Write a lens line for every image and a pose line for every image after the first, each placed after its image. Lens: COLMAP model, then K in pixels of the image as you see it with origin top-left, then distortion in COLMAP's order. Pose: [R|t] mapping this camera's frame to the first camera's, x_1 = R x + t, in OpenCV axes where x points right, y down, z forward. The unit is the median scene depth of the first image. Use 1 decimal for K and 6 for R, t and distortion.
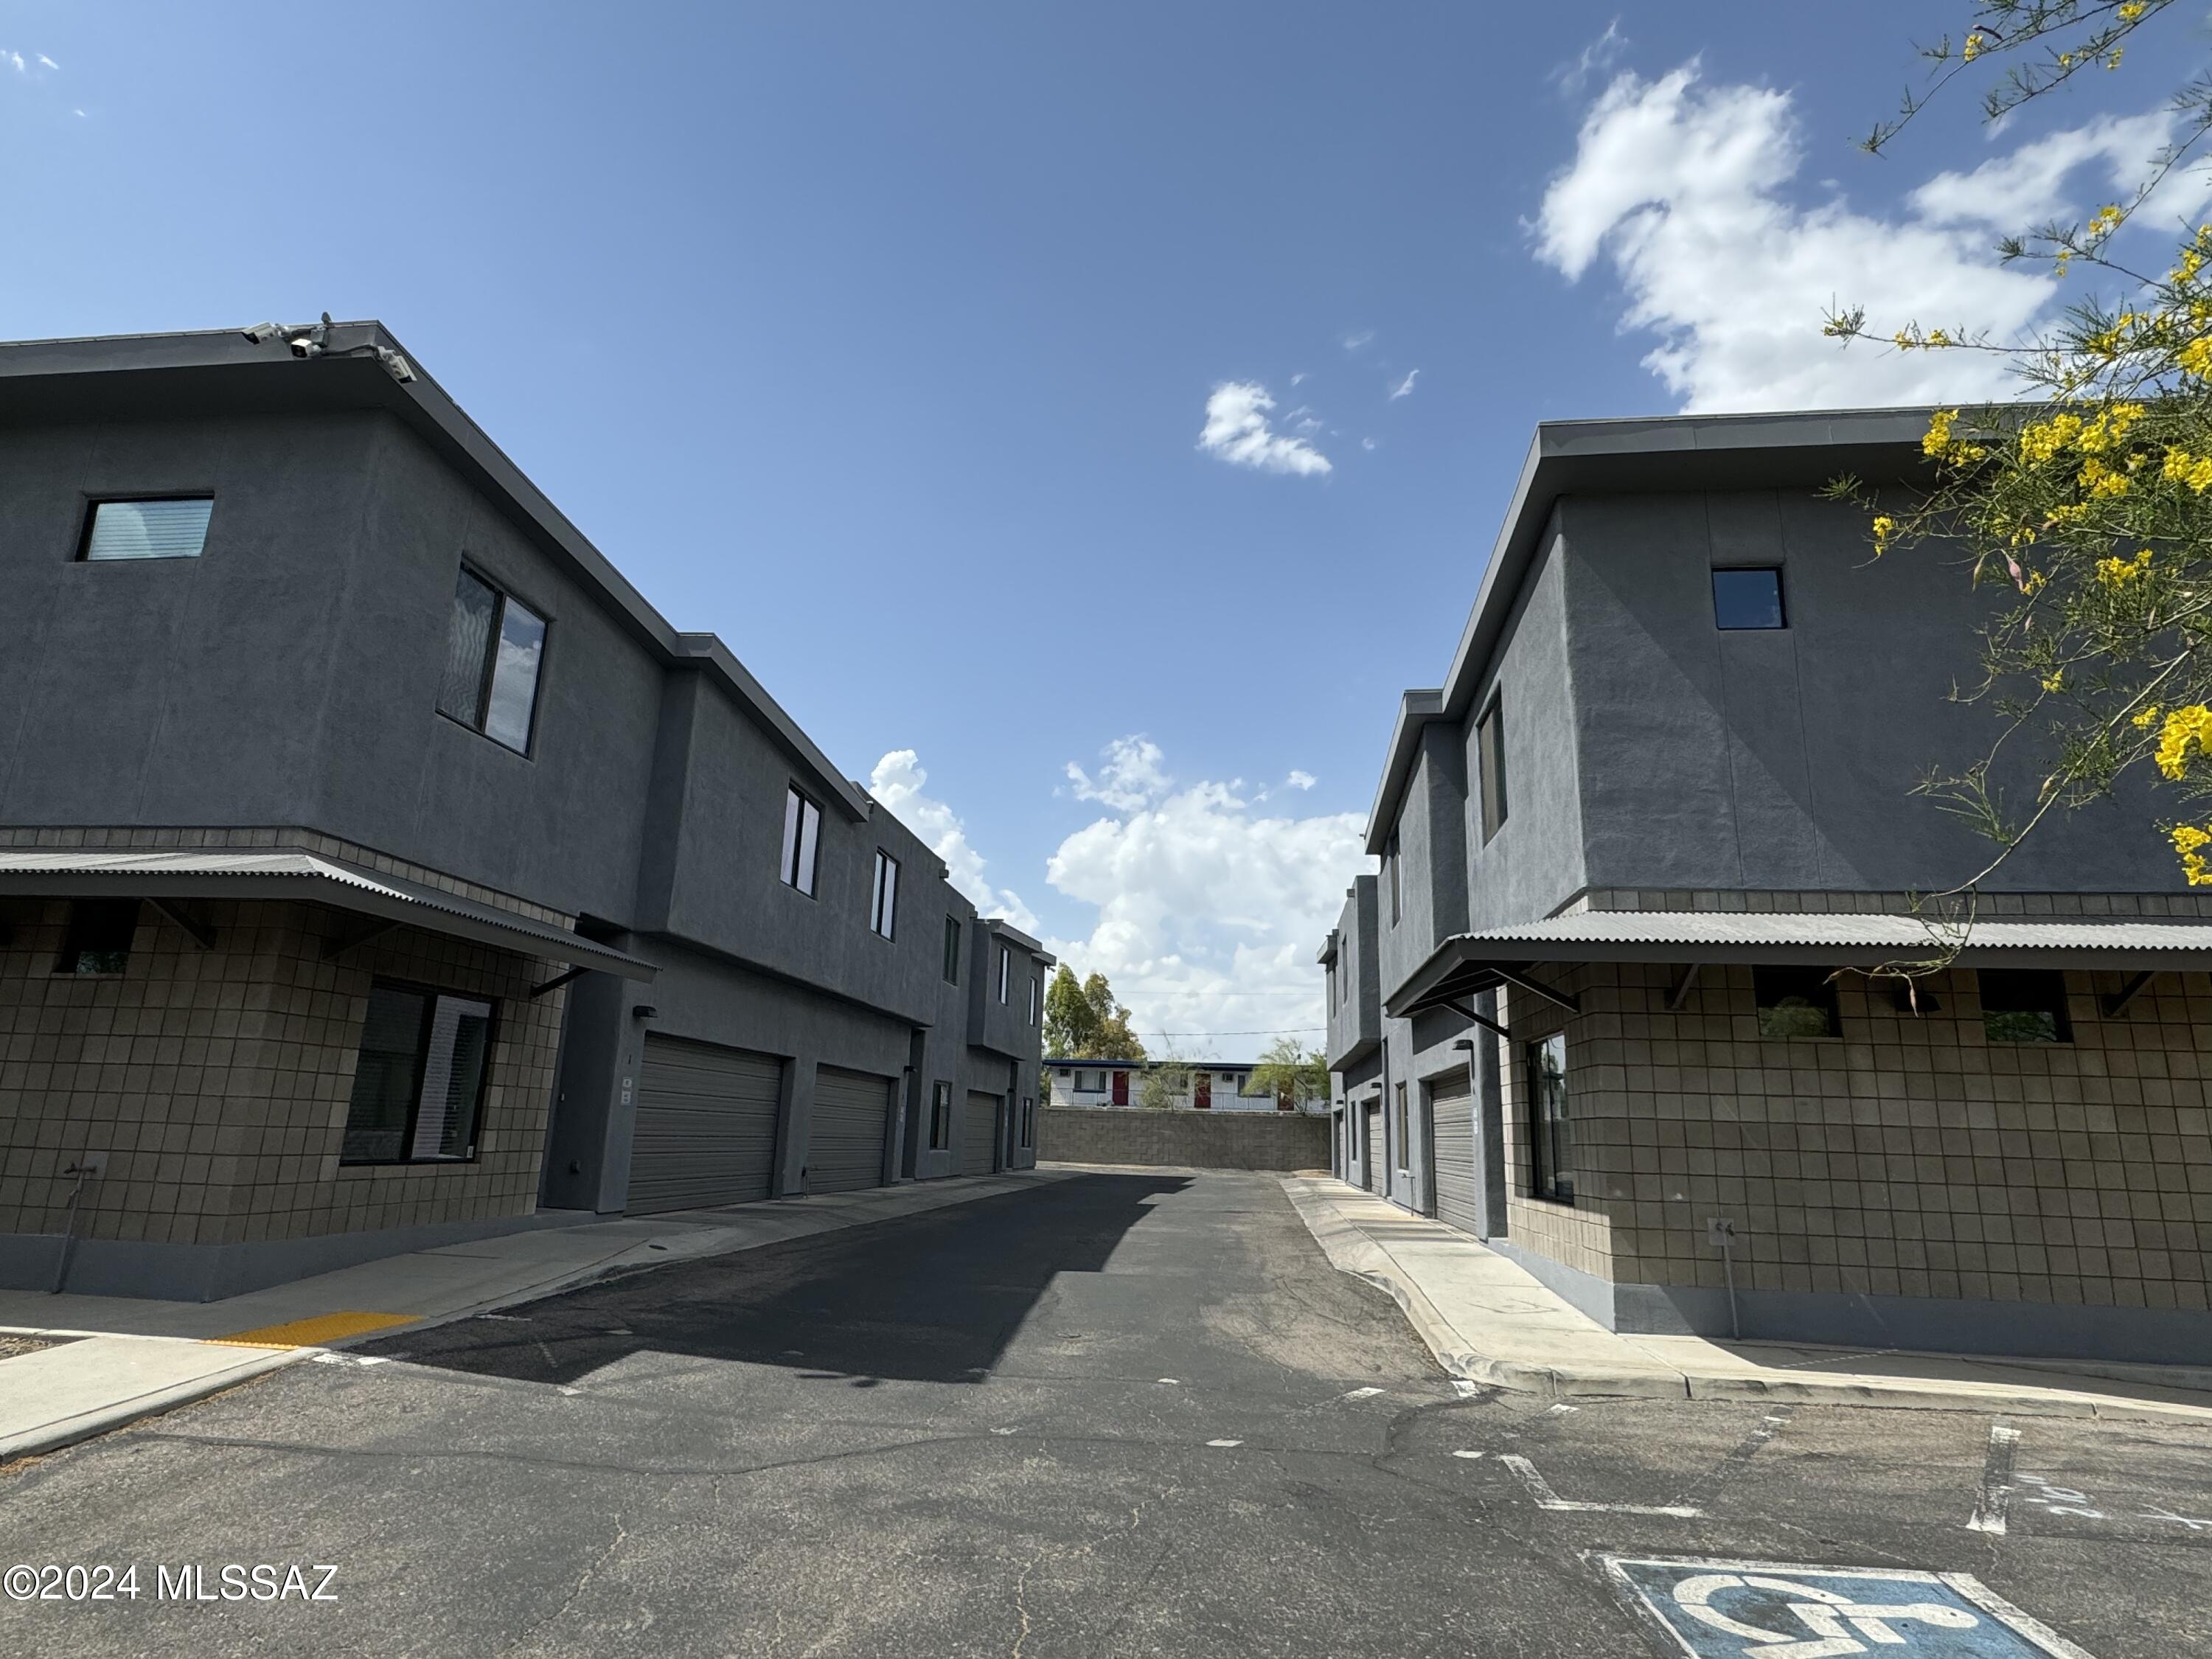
lens RADIAL K [[1219.0, 0, 1106.0], [0, 1219.0, 829.5], [0, 0, 1]] dist [0.002633, 0.002043]
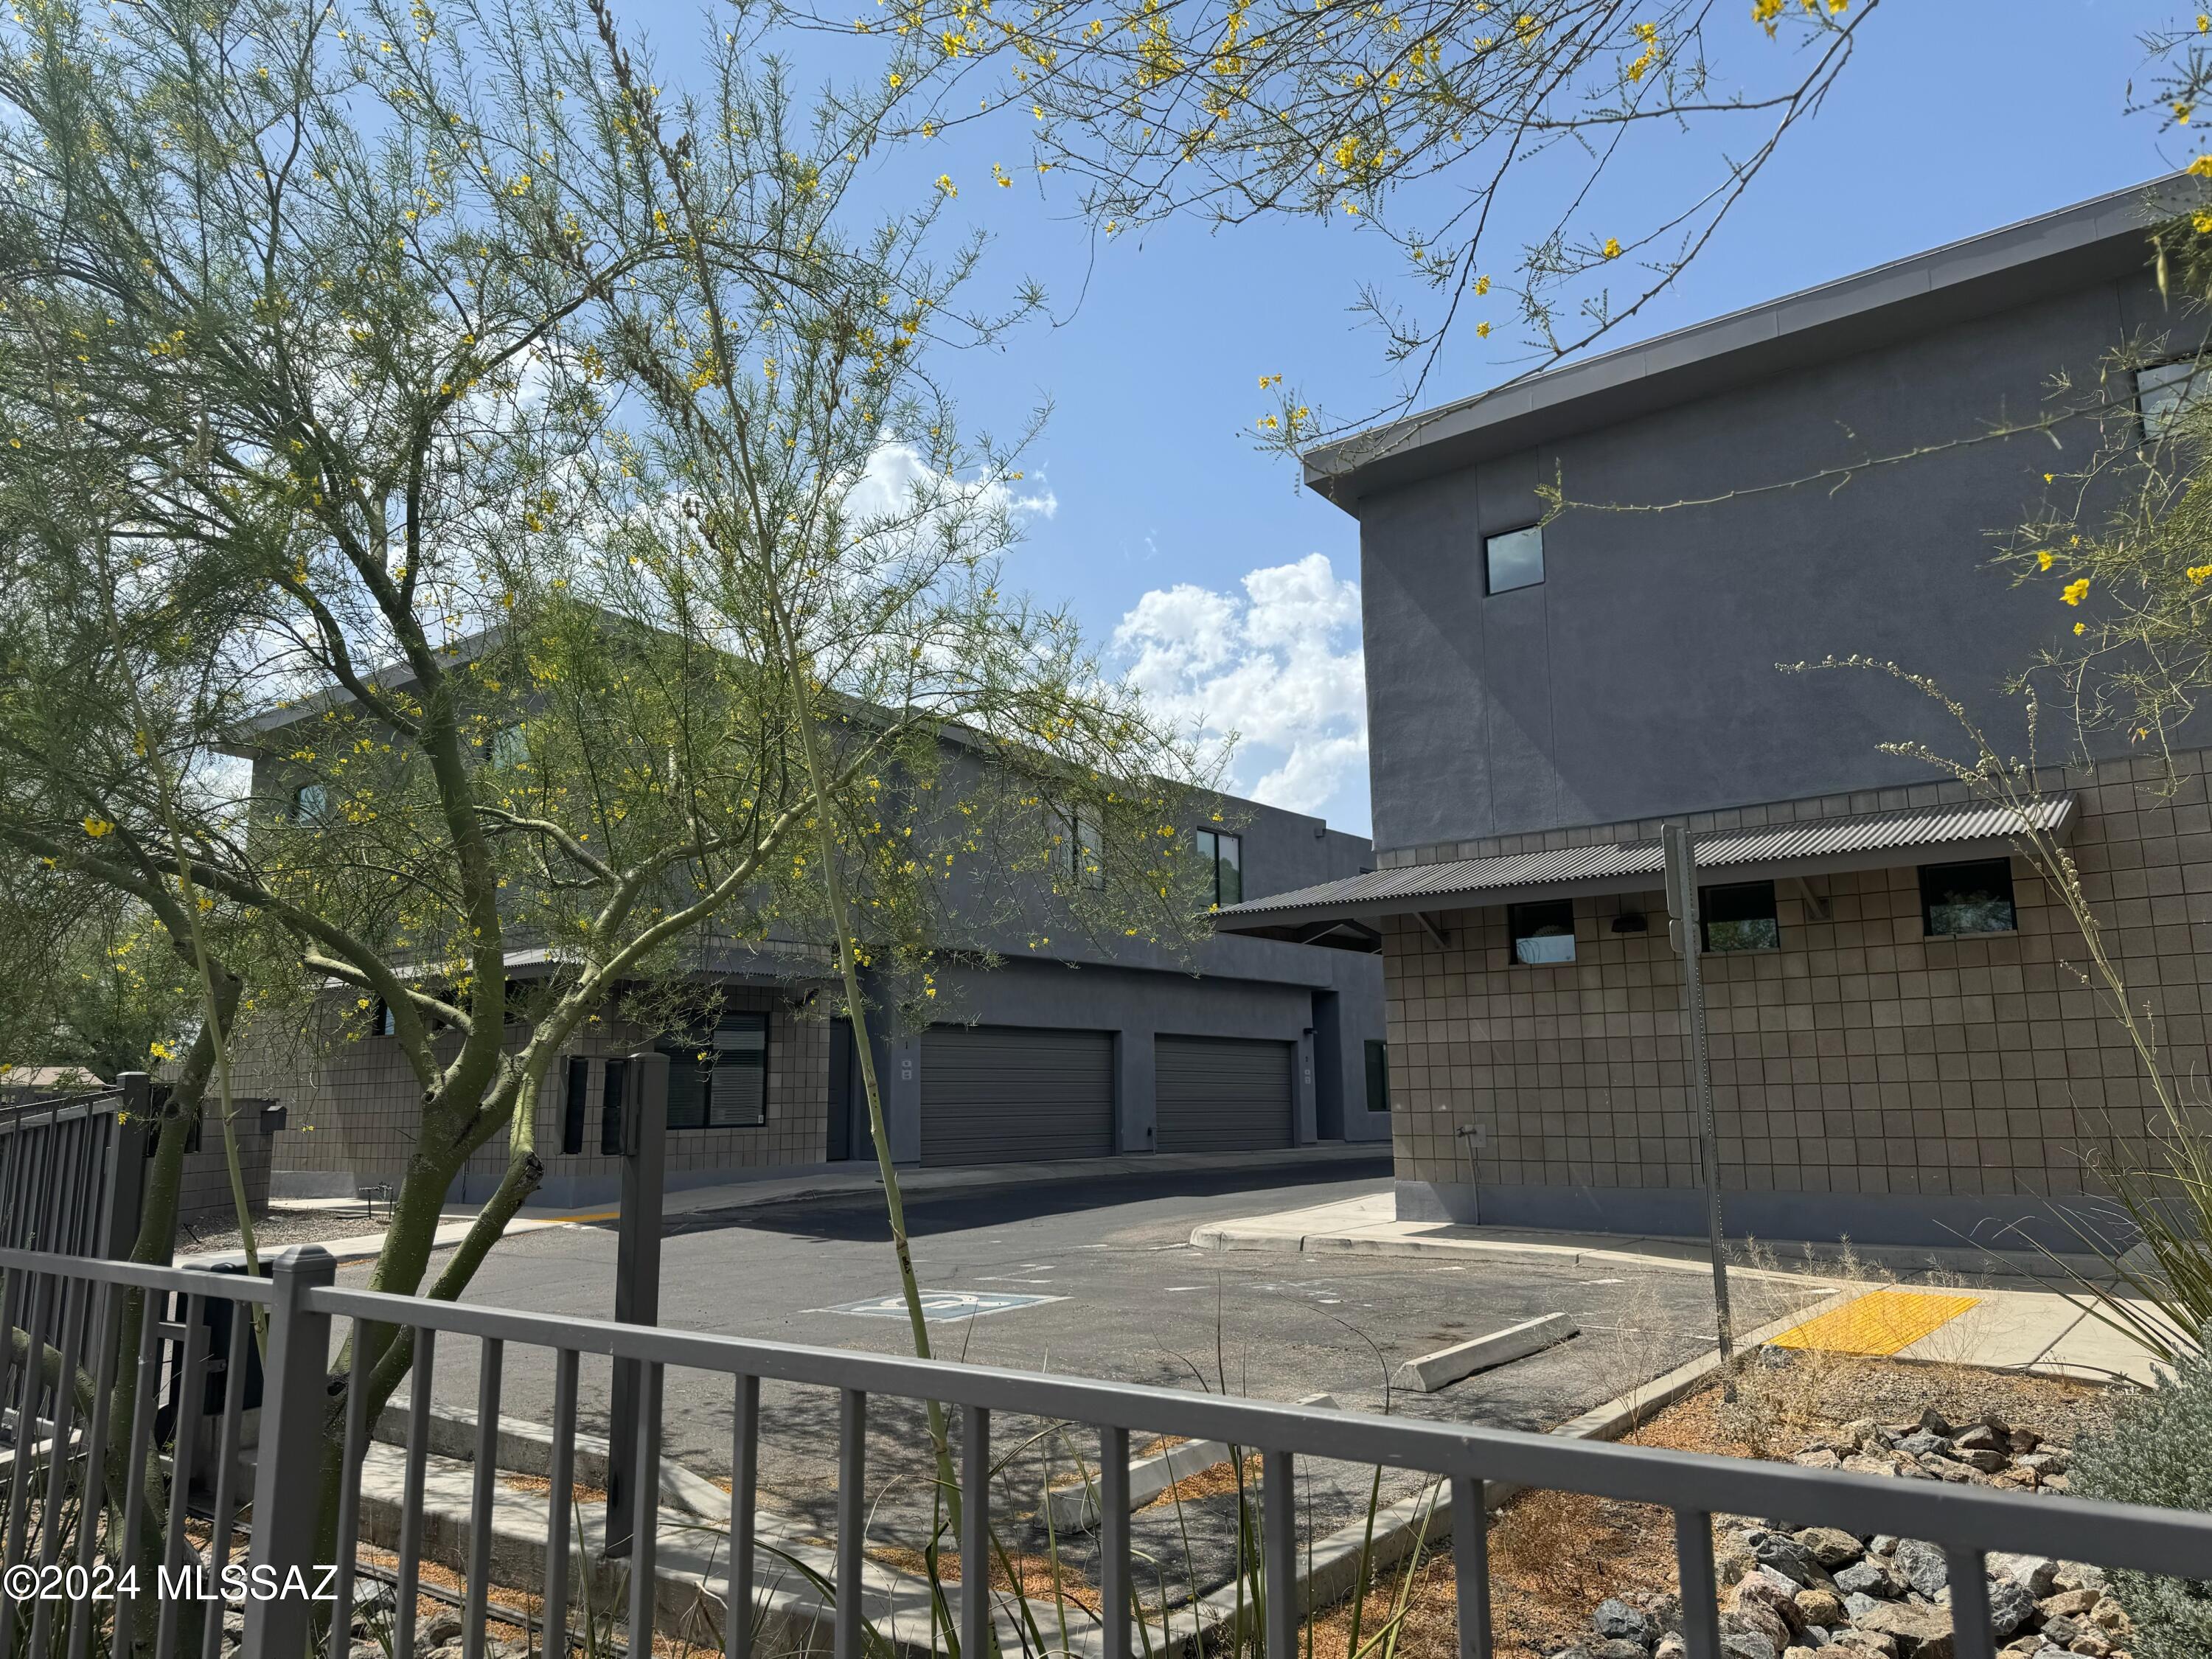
lens RADIAL K [[1485.3, 0, 1106.0], [0, 1485.3, 829.5], [0, 0, 1]] dist [0.145571, -0.228115]
pose [[0.859241, -0.137523, -0.492740, 0.885533], [0.166496, 0.985925, 0.015165, -0.037383], [0.483720, -0.095070, 0.870044, -0.368698]]
